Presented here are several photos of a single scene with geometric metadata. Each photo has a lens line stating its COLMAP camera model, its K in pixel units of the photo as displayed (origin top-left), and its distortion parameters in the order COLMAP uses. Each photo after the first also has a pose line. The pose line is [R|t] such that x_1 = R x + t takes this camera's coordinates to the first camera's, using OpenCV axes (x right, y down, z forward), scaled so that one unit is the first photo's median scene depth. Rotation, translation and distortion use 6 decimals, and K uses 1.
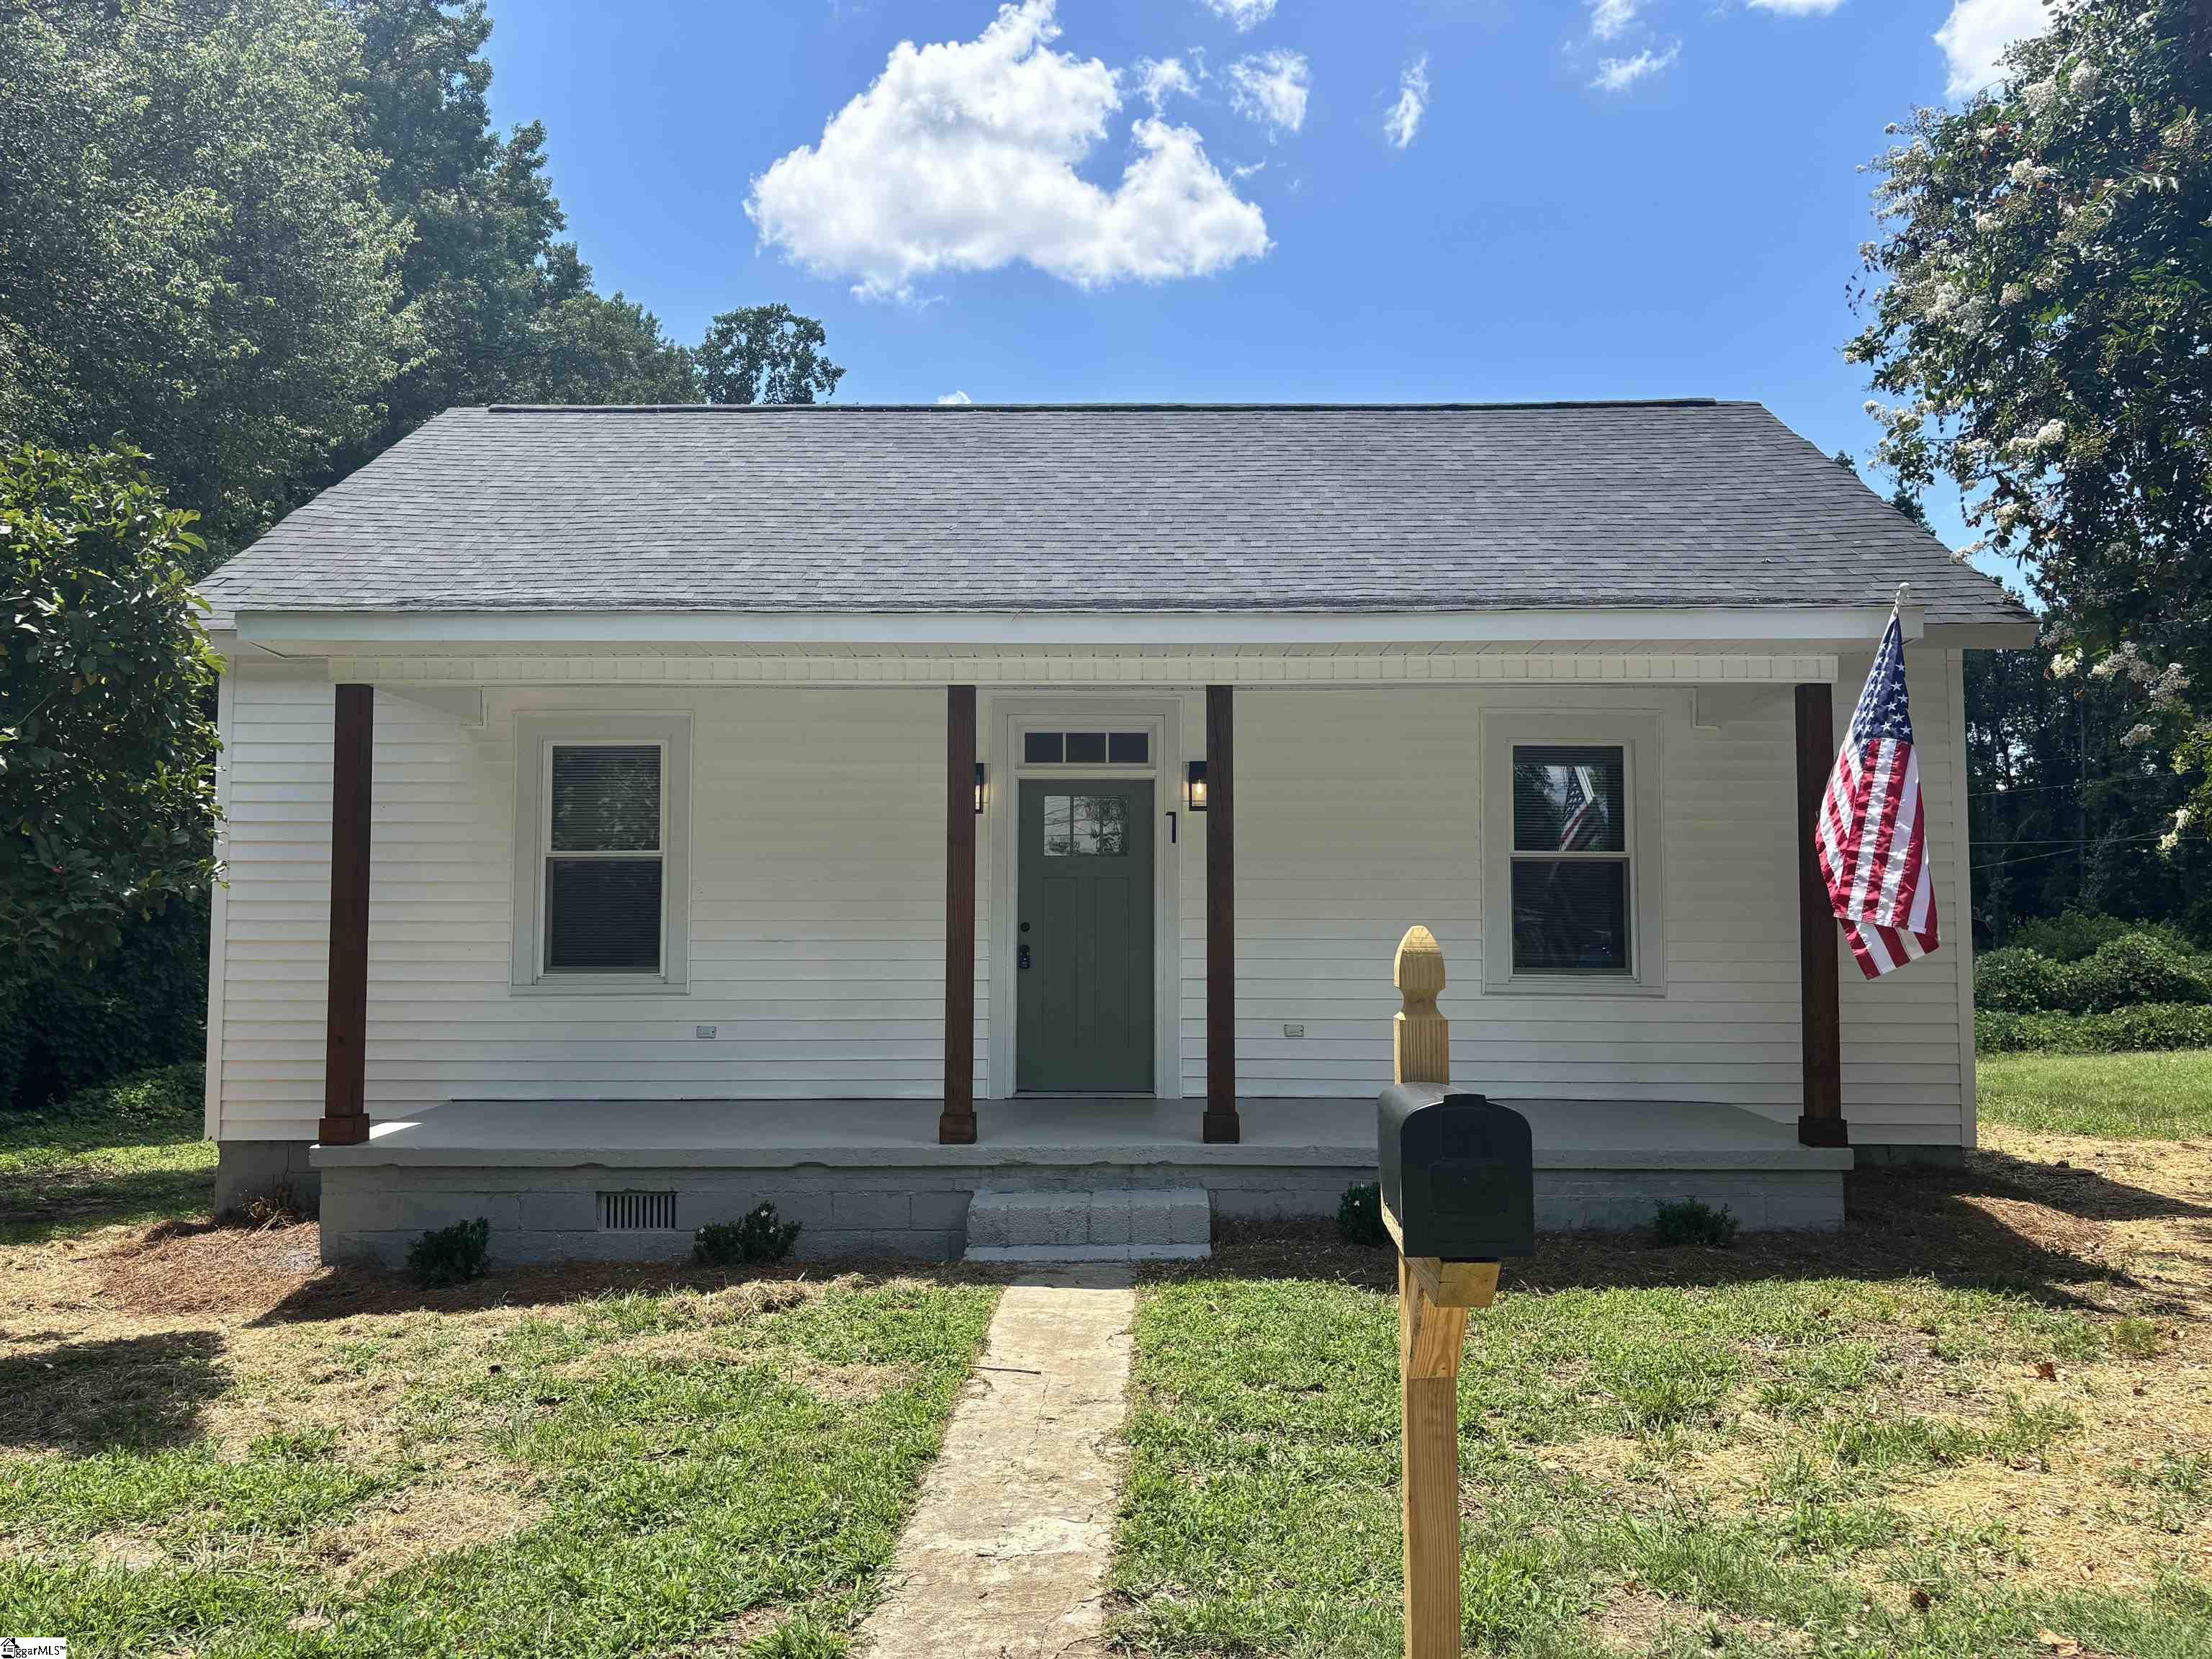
lens RADIAL K [[1647.4, 0, 1115.9], [0, 1647.4, 837.4], [0, 0, 1]] dist [0.051166, -0.060304]
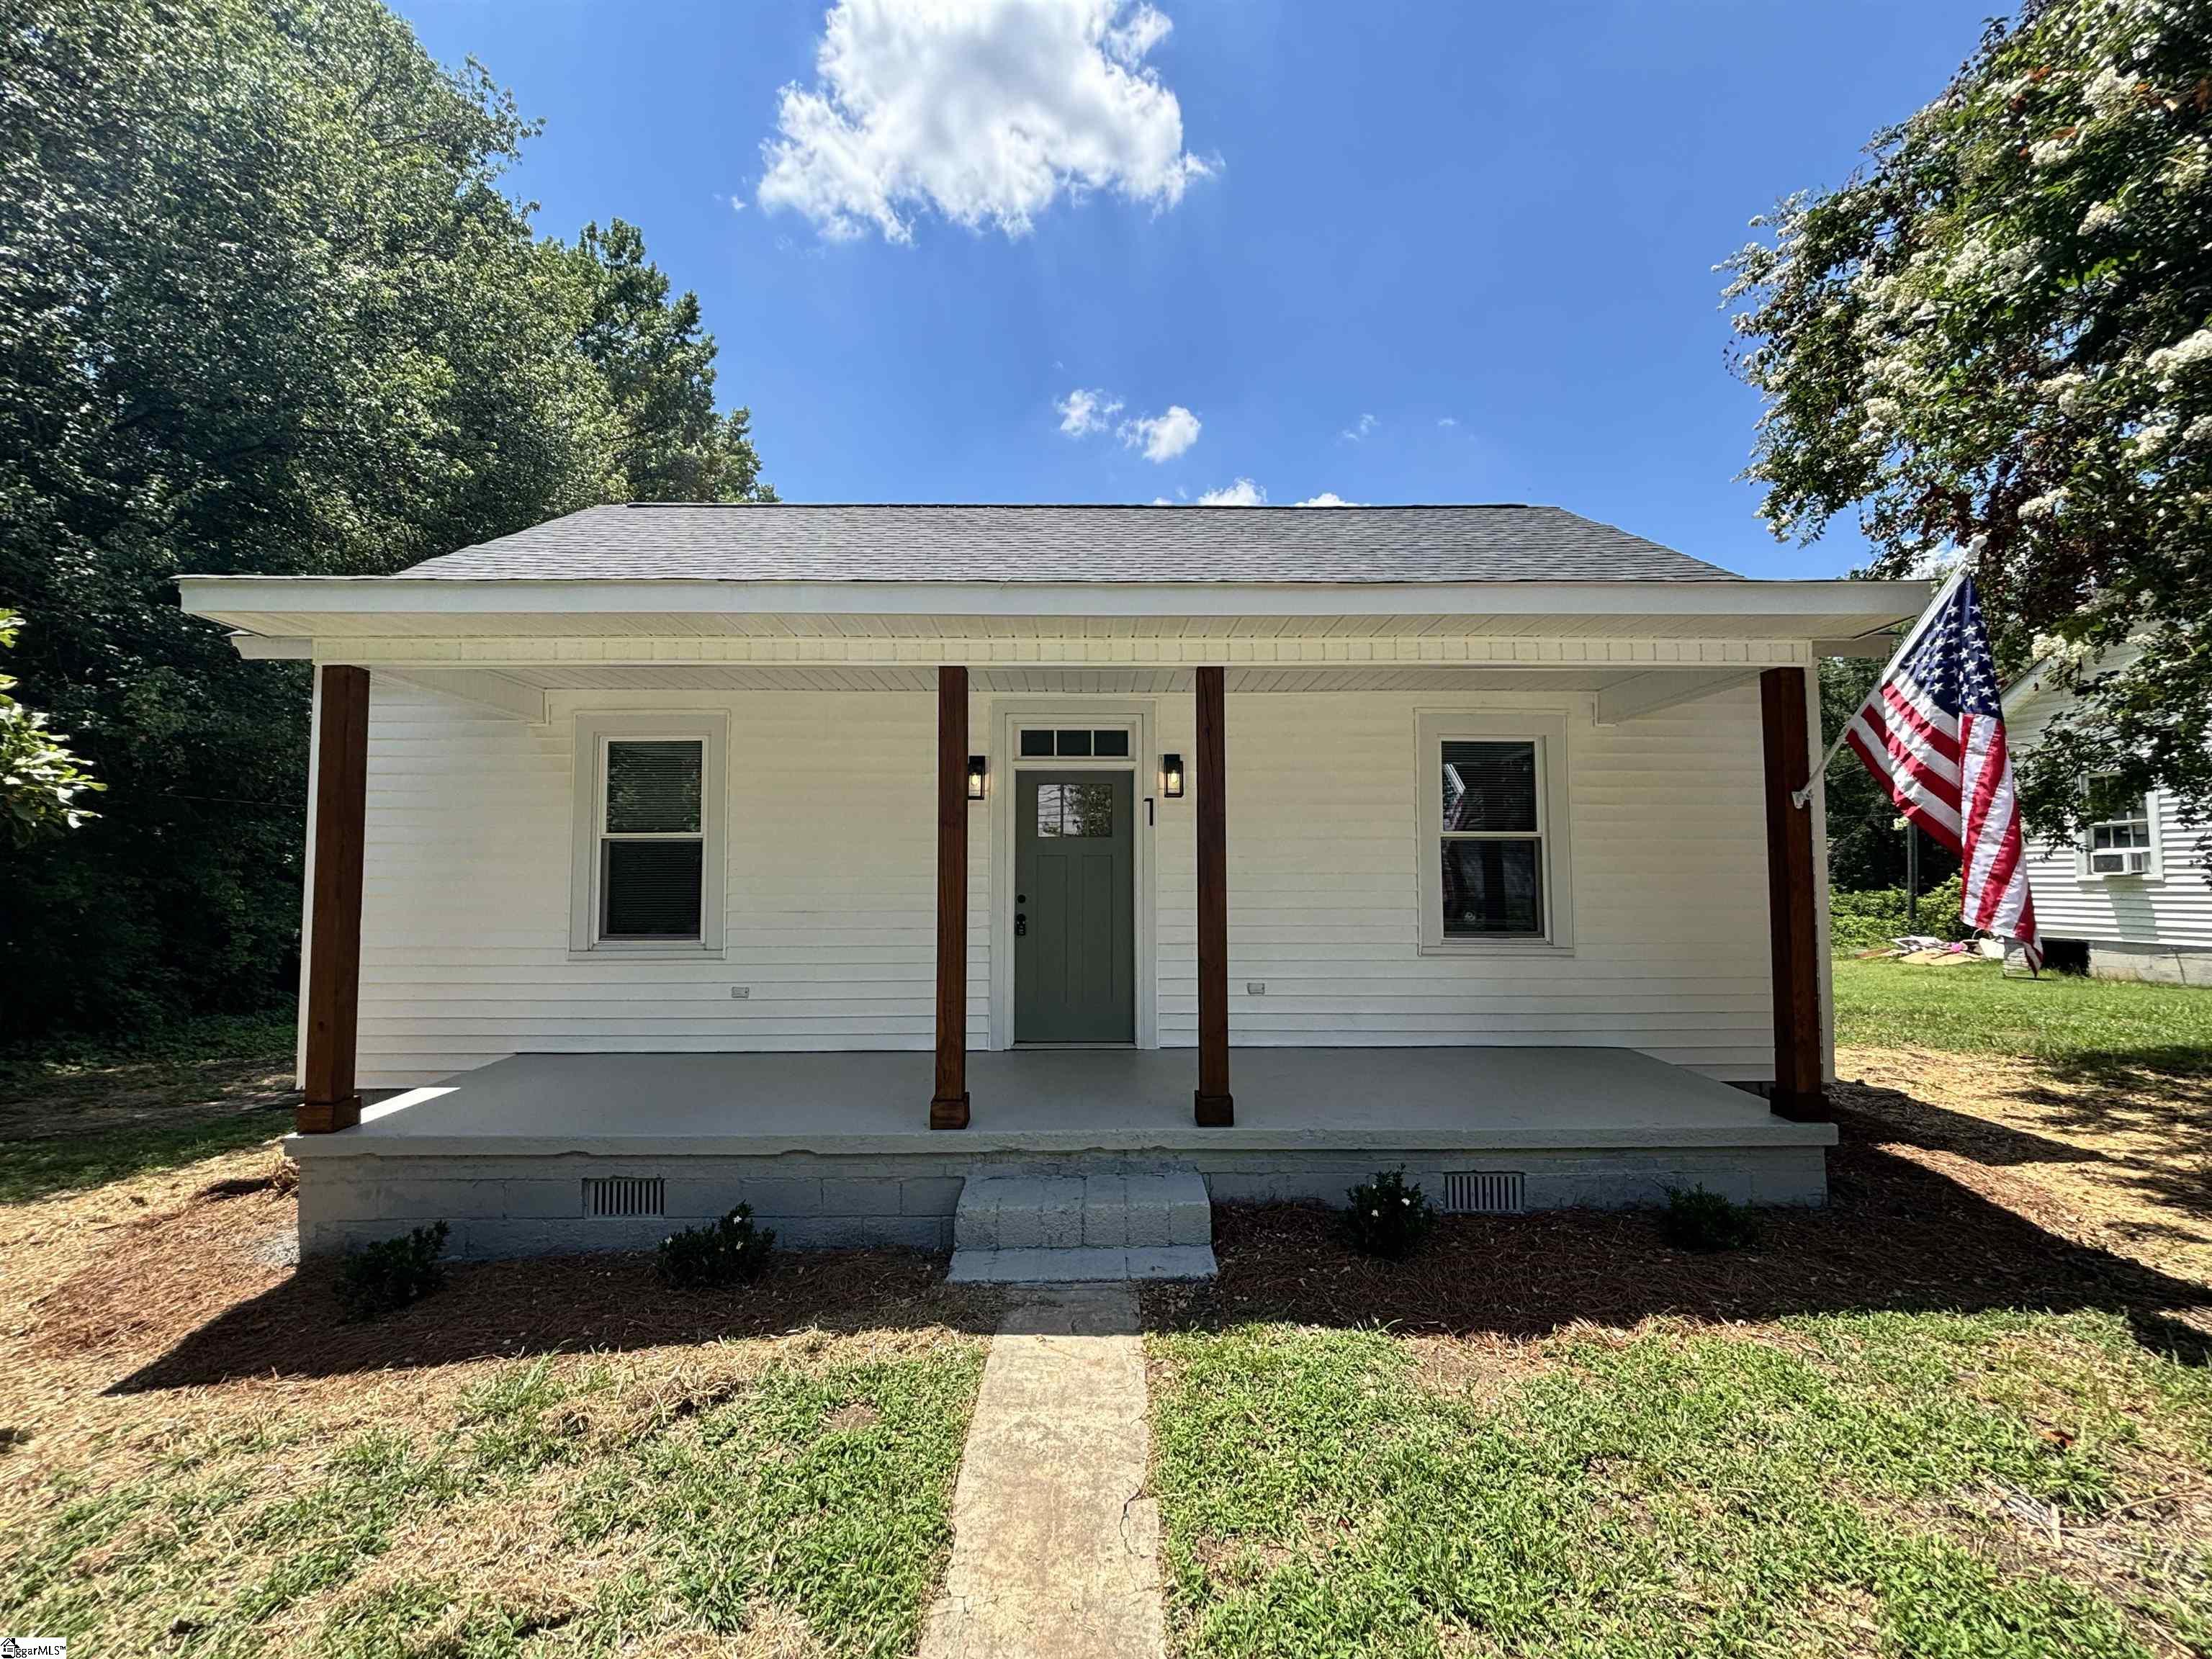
lens RADIAL K [[889.8, 0, 1106.0], [0, 889.8, 829.5], [0, 0, 1]] dist [-0.000086, -0.000552]
pose [[0.999649, -0.002413, 0.026387, -0.012683], [0.002272, 0.999983, 0.005383, 0.002996], [-0.026400, -0.005321, 0.999637, 0.381541]]
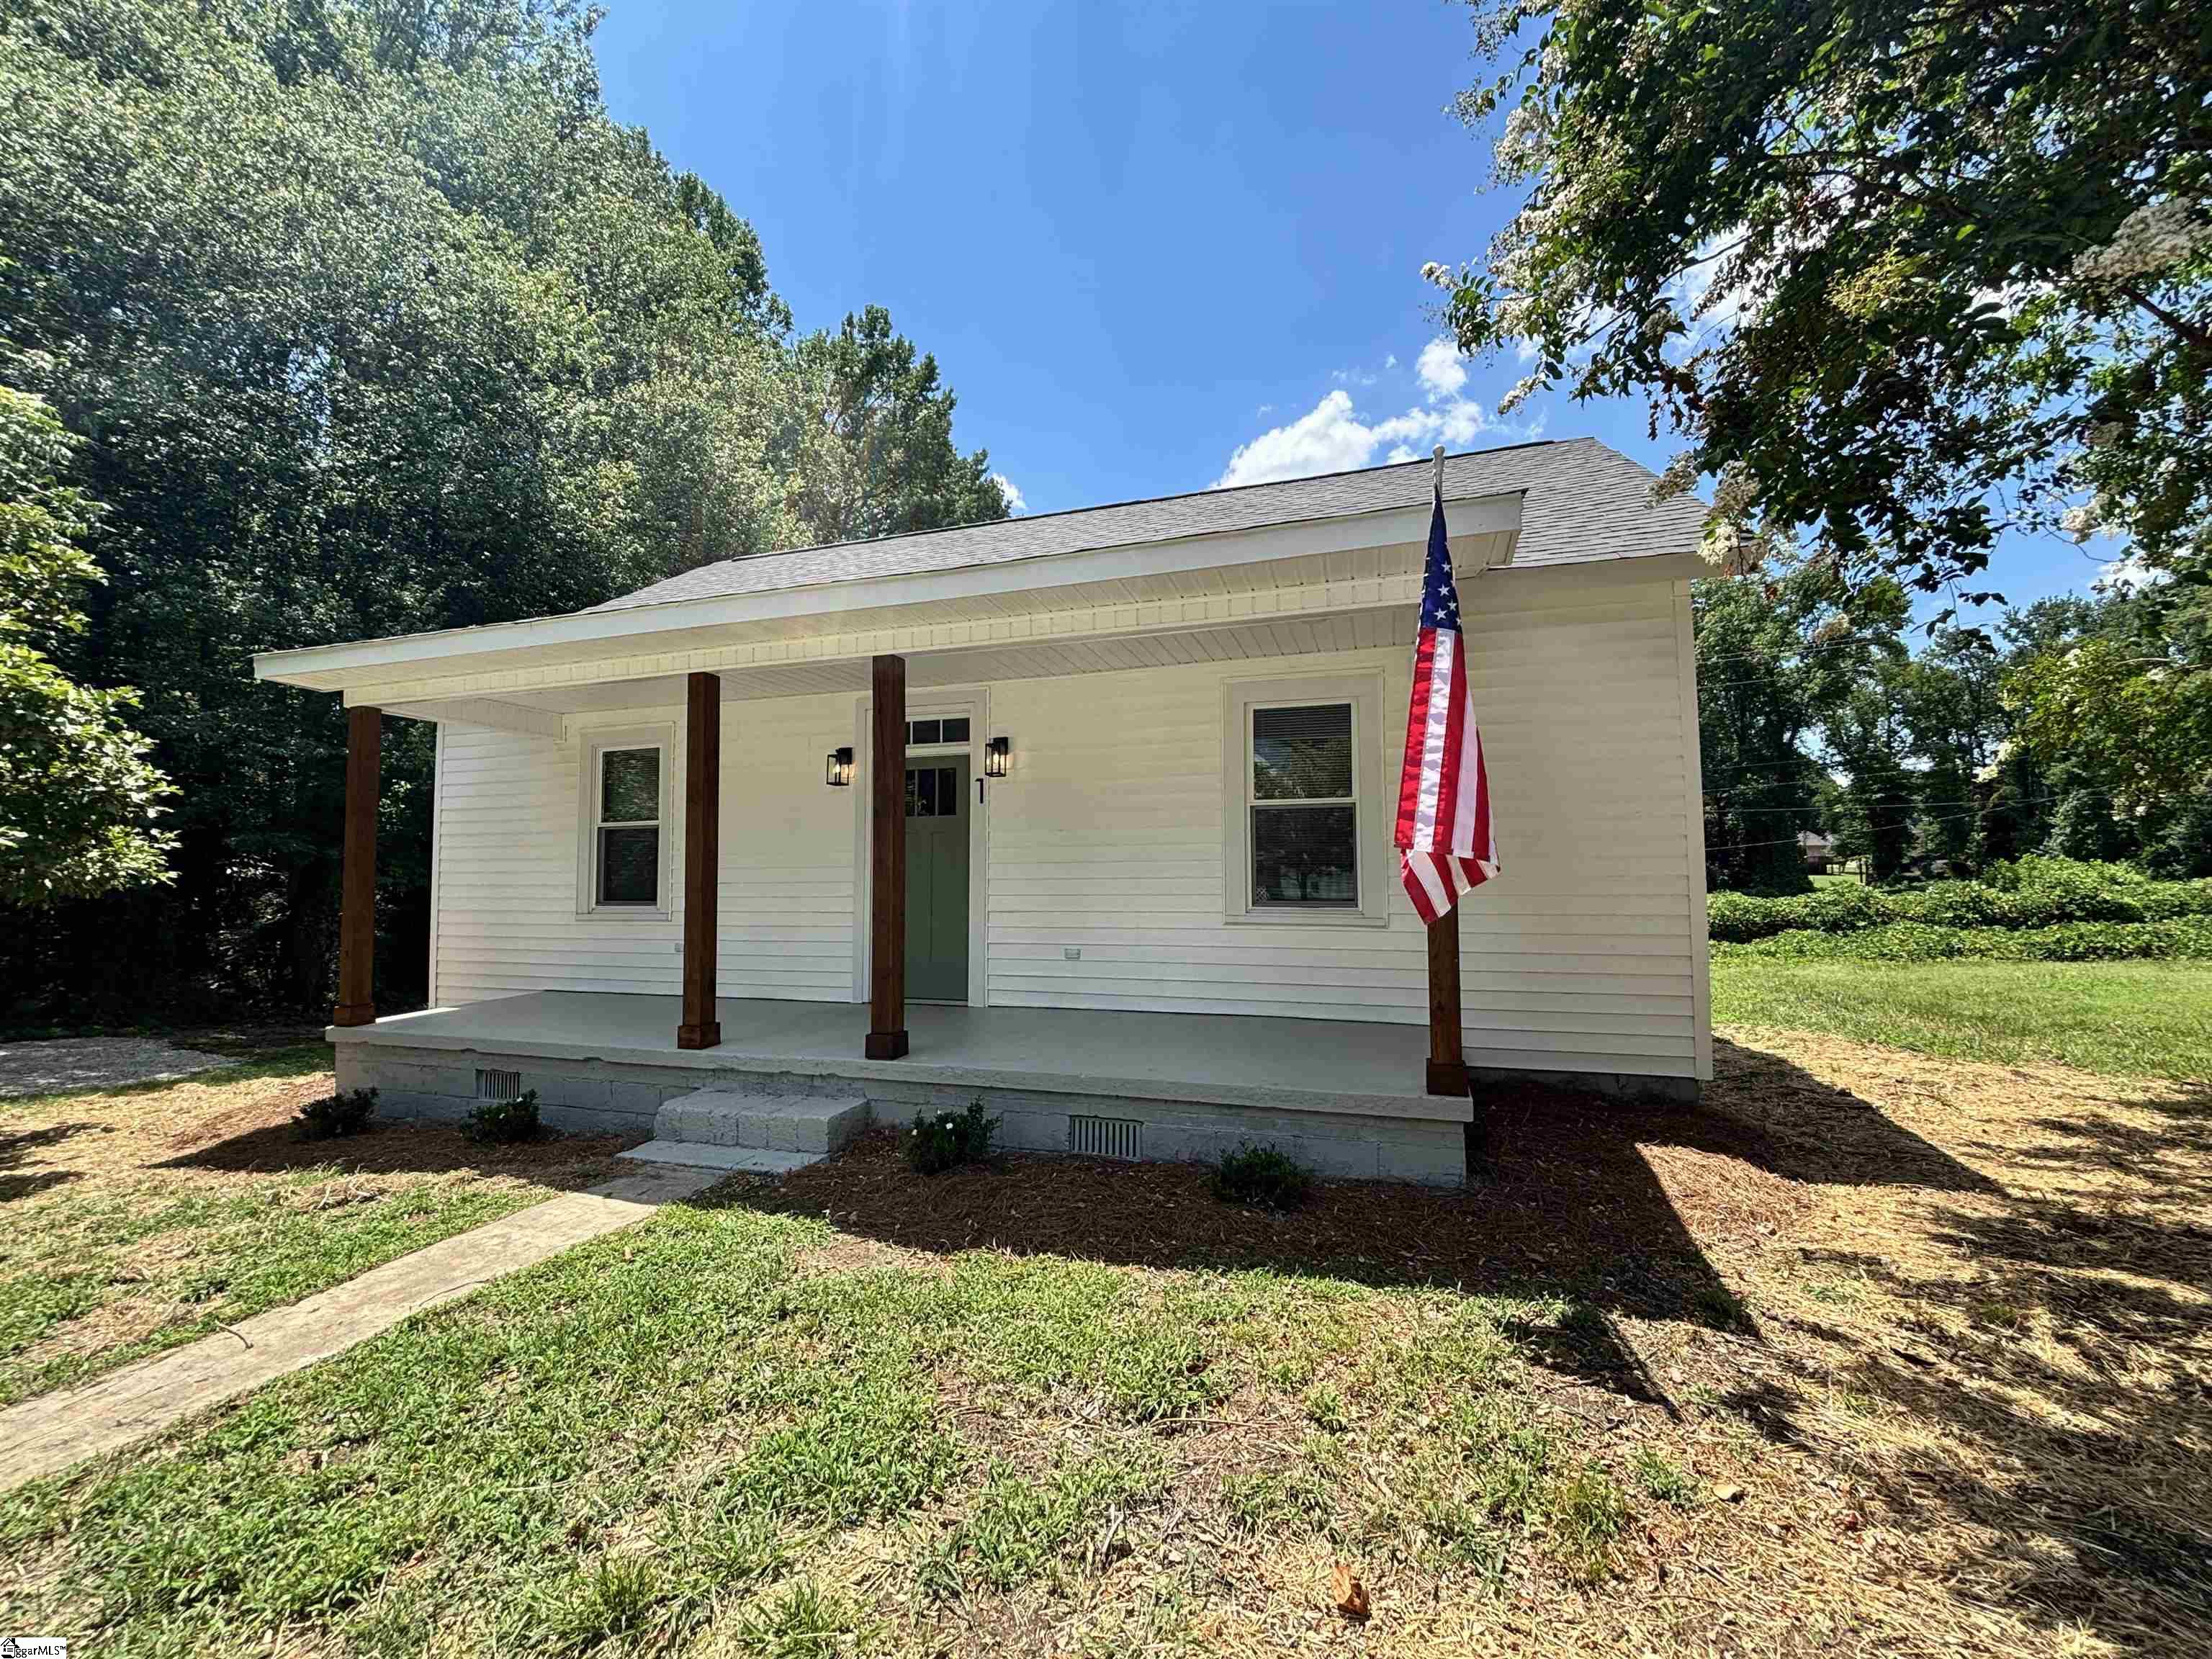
lens RADIAL K [[889.8, 0, 1106.0], [0, 889.8, 829.5], [0, 0, 1]] dist [-0.000086, -0.000552]
pose [[0.957055, -0.024369, -0.288881, 0.319165], [0.025343, 0.999679, -0.000371, 0.026063], [0.288797, -0.006966, 0.957365, 0.377119]]
